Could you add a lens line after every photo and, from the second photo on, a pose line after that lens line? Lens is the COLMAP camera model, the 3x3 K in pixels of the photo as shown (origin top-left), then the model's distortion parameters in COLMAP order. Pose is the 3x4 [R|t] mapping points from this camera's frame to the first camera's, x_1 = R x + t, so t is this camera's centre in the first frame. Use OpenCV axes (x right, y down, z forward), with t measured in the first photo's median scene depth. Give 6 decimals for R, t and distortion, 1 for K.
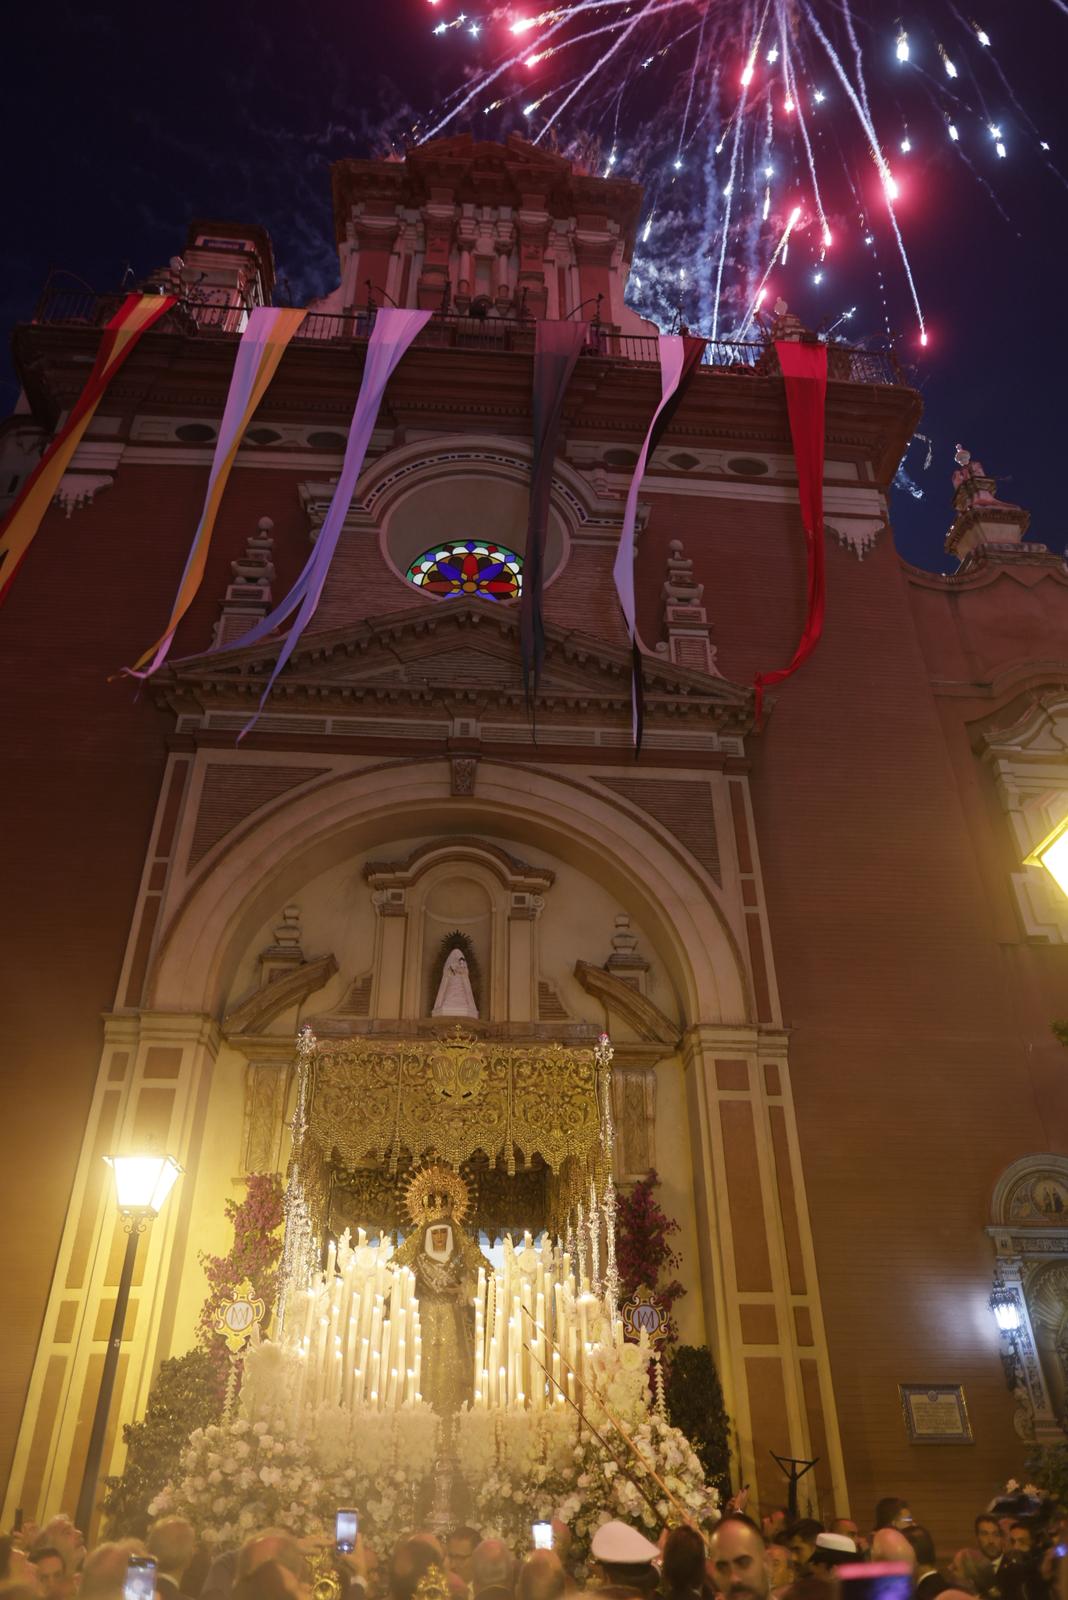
lens RADIAL K [[1085.6, 0, 528.4], [0, 1085.6, 810.0], [0, 0, 1]] dist [-0.012415, 0.007289]
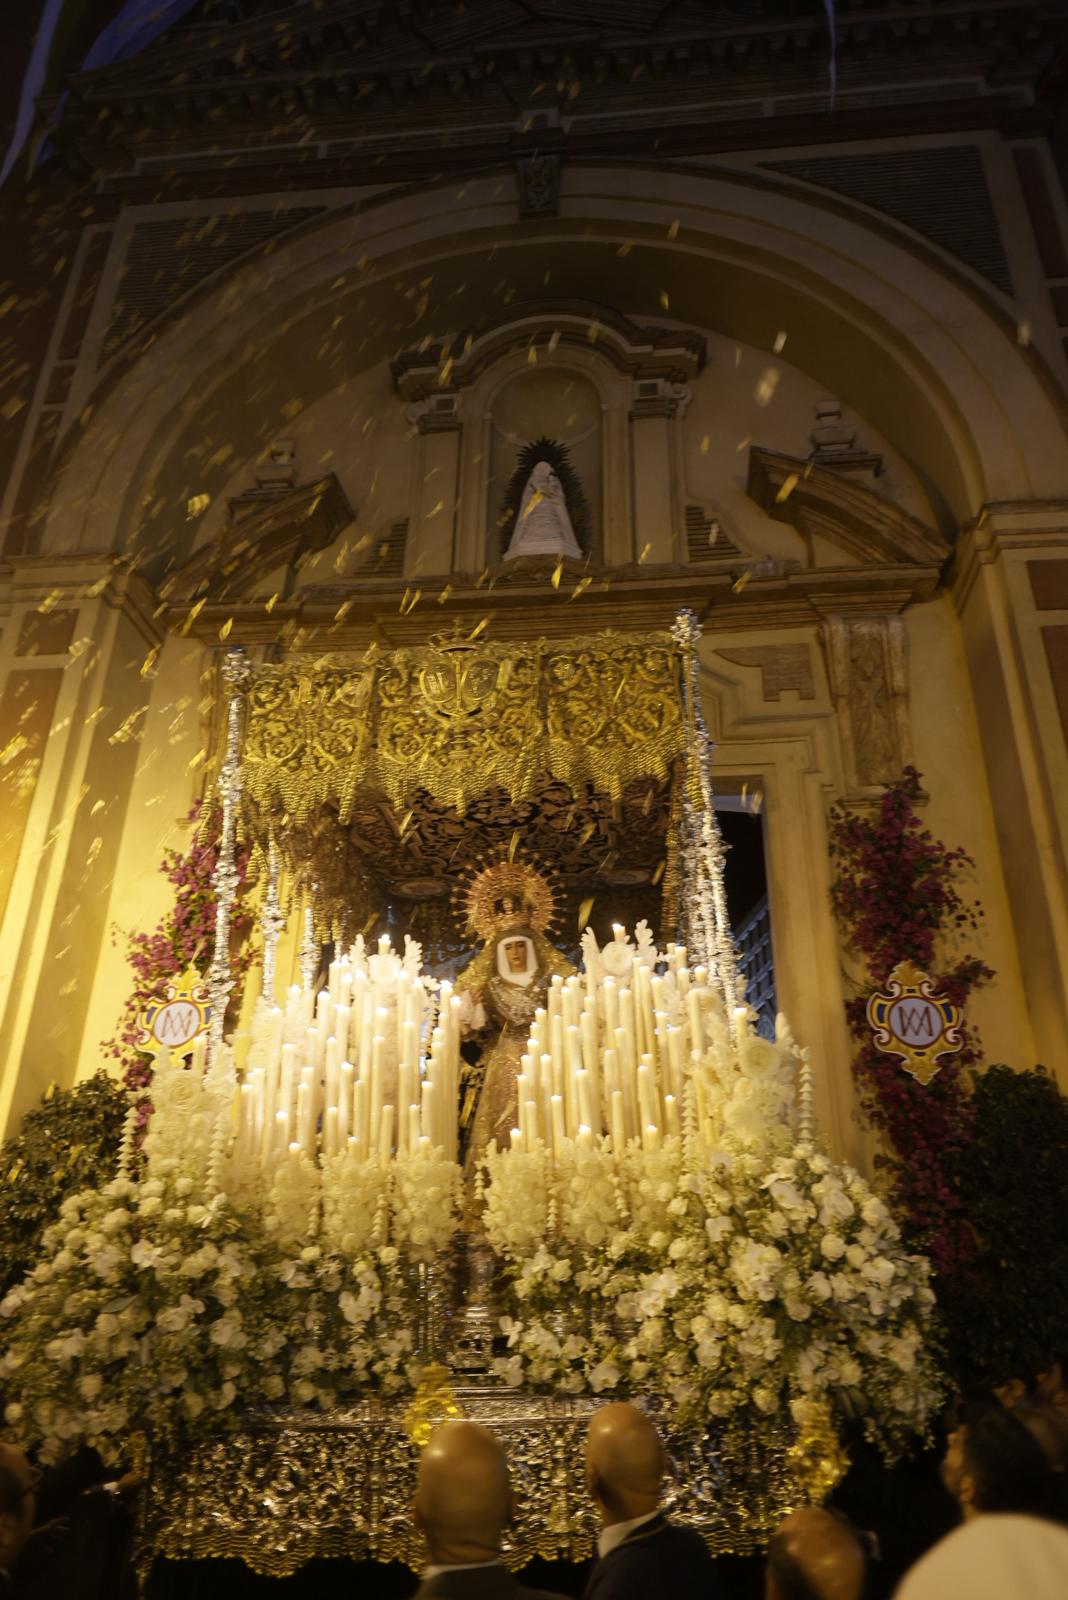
lens RADIAL K [[1085.6, 0, 519.5], [0, 1085.6, 813.7], [0, 0, 1]] dist [-0.012415, 0.007289]
pose [[0.985223, -0.052153, -0.163141, 0.008883], [0.073056, 0.989479, 0.124877, 0.270045], [0.154911, -0.134950, 0.978668, 0.435493]]
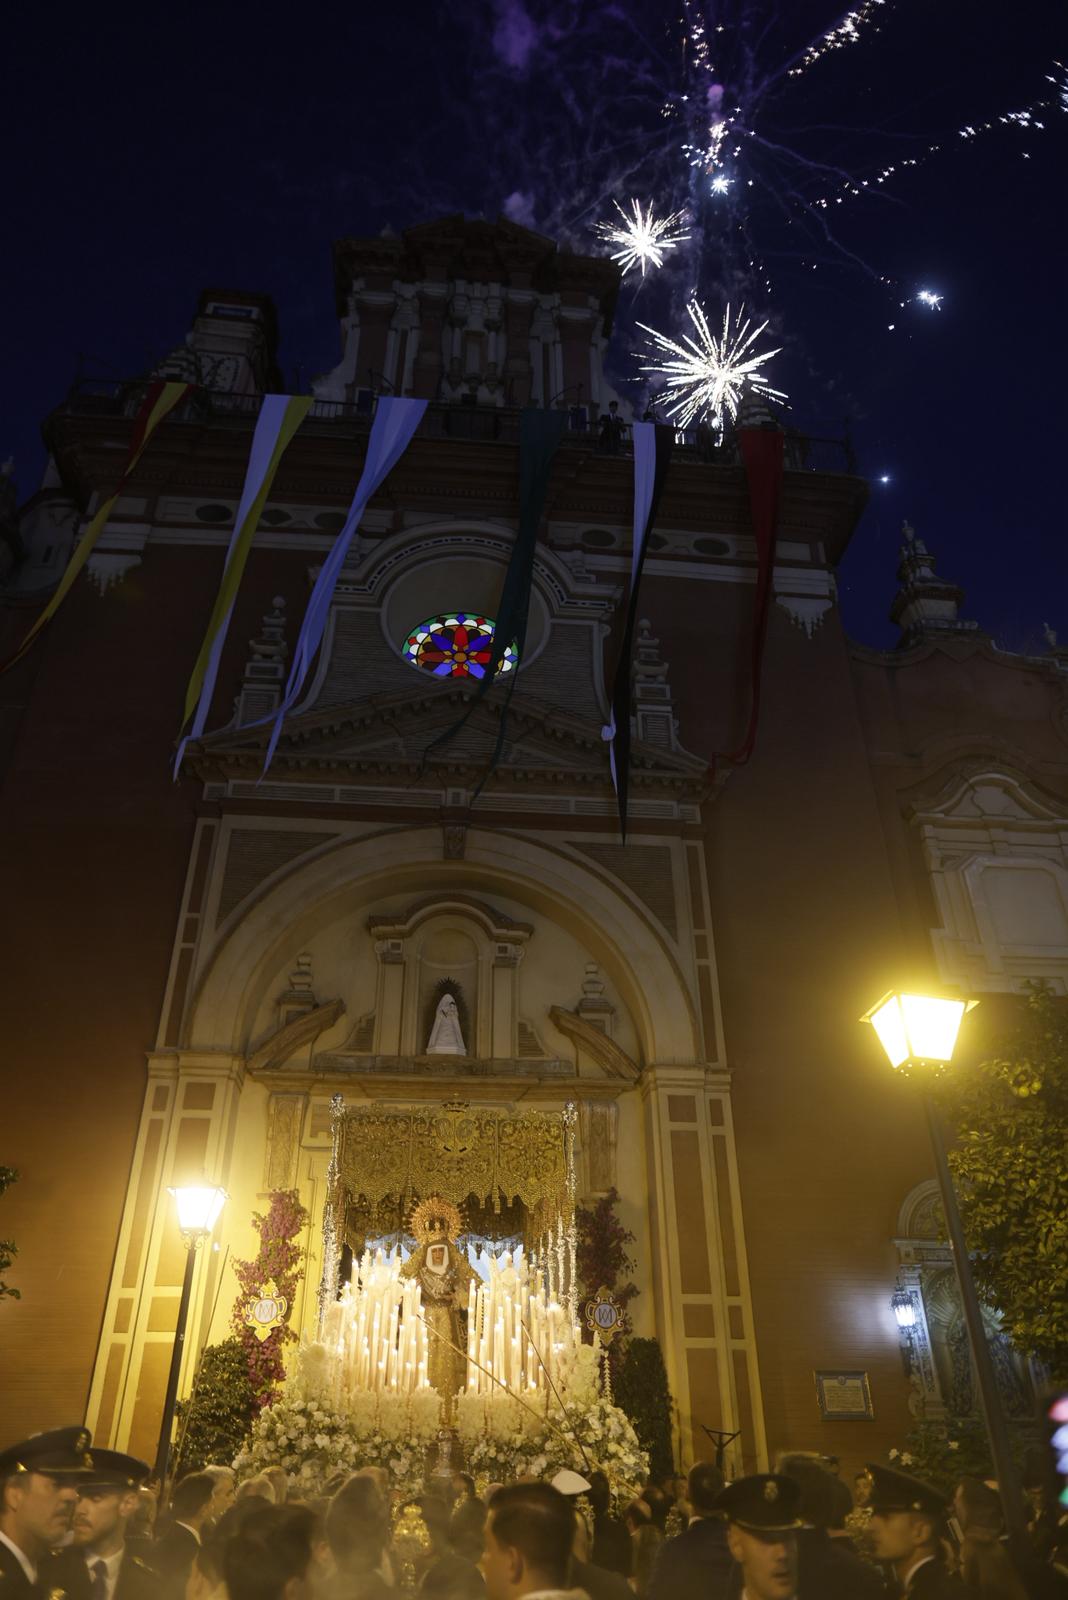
lens RADIAL K [[1085.6, 0, 517.8], [0, 1085.6, 807.2], [0, 0, 1]] dist [-0.012415, 0.007289]
pose [[0.999904, 0.010590, 0.008882, -0.004514], [-0.010739, 0.999799, 0.016922, -0.101447], [-0.008701, -0.017016, 0.999817, -0.170953]]
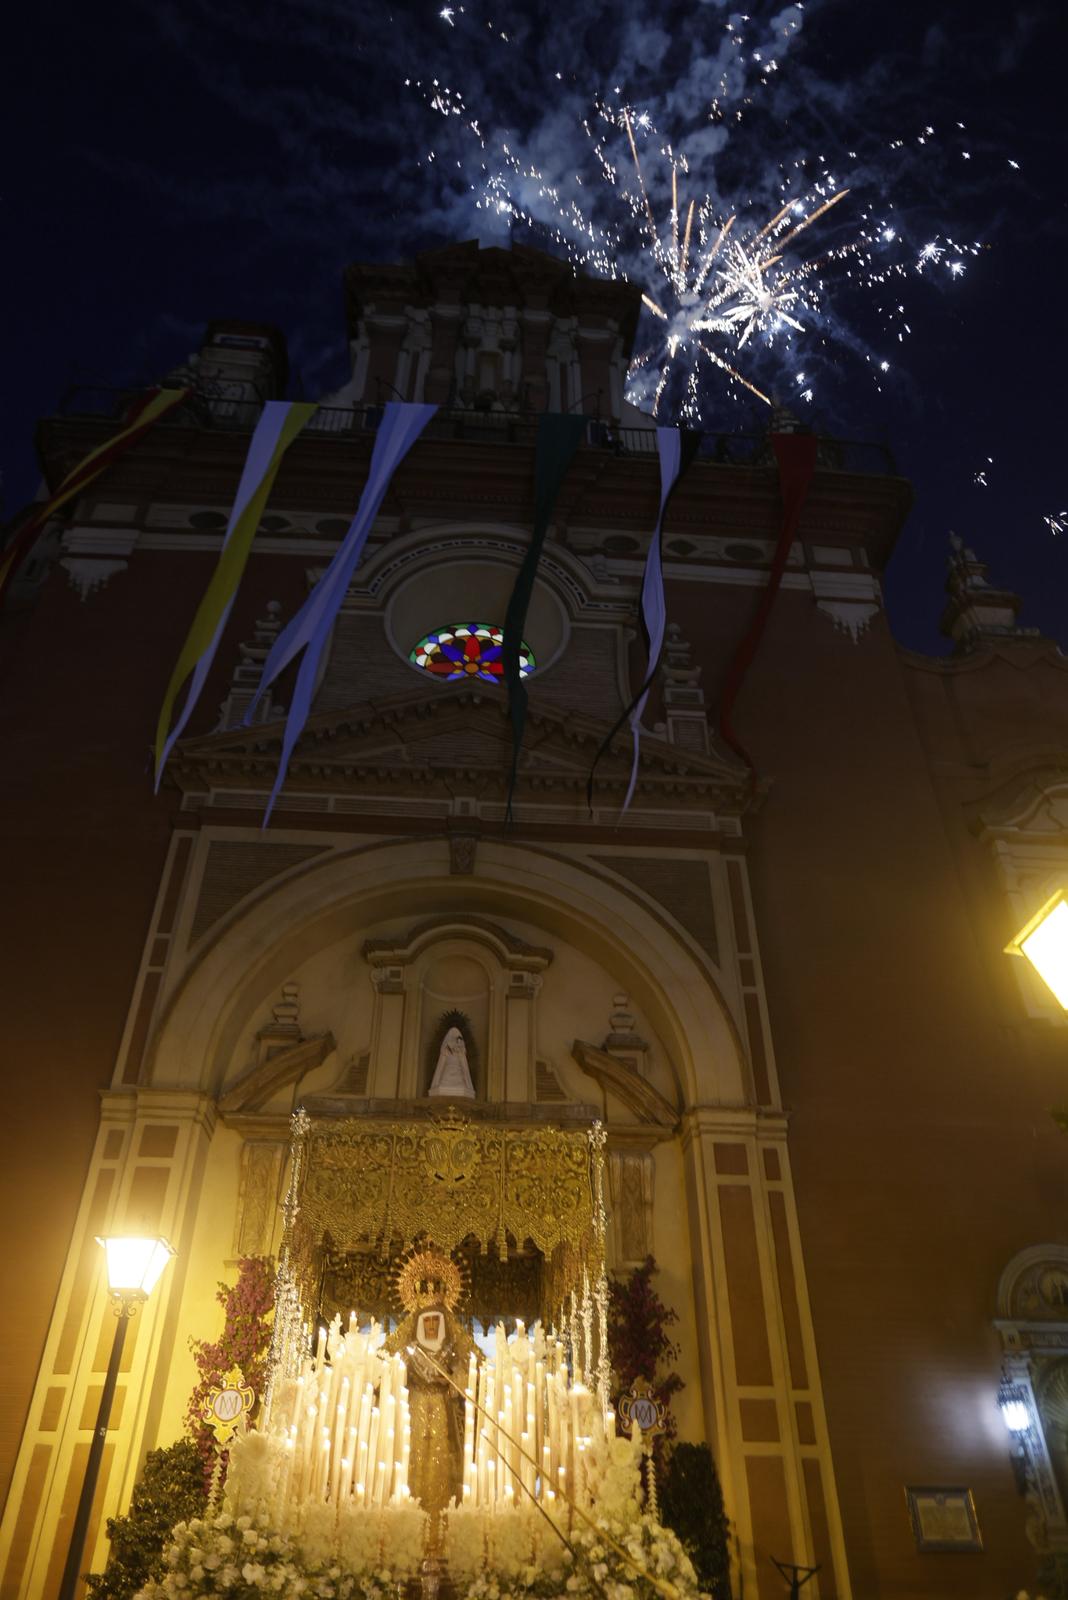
lens RADIAL K [[1085.6, 0, 517.5], [0, 1085.6, 804.2], [0, 0, 1]] dist [-0.012415, 0.007289]
pose [[0.999892, 0.004896, -0.013877, 0.005433], [-0.005896, 0.997316, -0.072975, -0.005133], [0.013483, 0.073049, 0.997237, -0.012533]]
